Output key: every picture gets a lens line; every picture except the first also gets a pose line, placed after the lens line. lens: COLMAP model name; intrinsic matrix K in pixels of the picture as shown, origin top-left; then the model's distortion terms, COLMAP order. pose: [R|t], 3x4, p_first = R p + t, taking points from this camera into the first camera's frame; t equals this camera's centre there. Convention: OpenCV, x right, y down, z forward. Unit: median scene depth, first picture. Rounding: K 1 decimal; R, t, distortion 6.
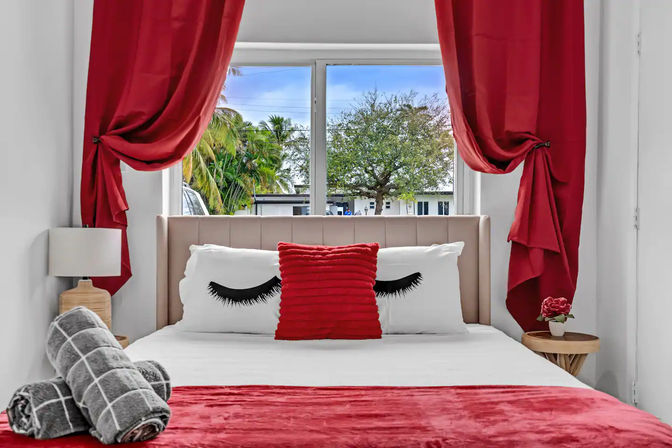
lens RADIAL K [[678.4, 0, 337.7], [0, 678.4, 225.8], [0, 0, 1]] dist [0.003354, 0.000000]
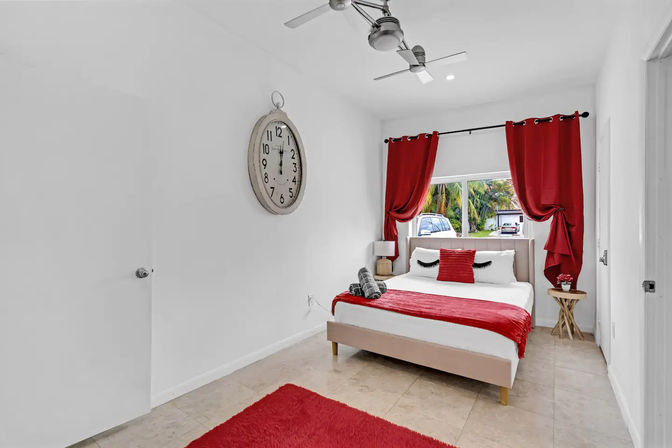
lens RADIAL K [[303.6, 0, 336.4], [0, 303.6, 223.9], [0, 0, 1]] dist [0.000315, -0.000104]
pose [[0.812648, -0.012031, -0.582630, 0.289792], [0.009206, 0.999927, -0.007808, -0.068328], [0.582682, 0.000981, 0.812700, -0.323014]]
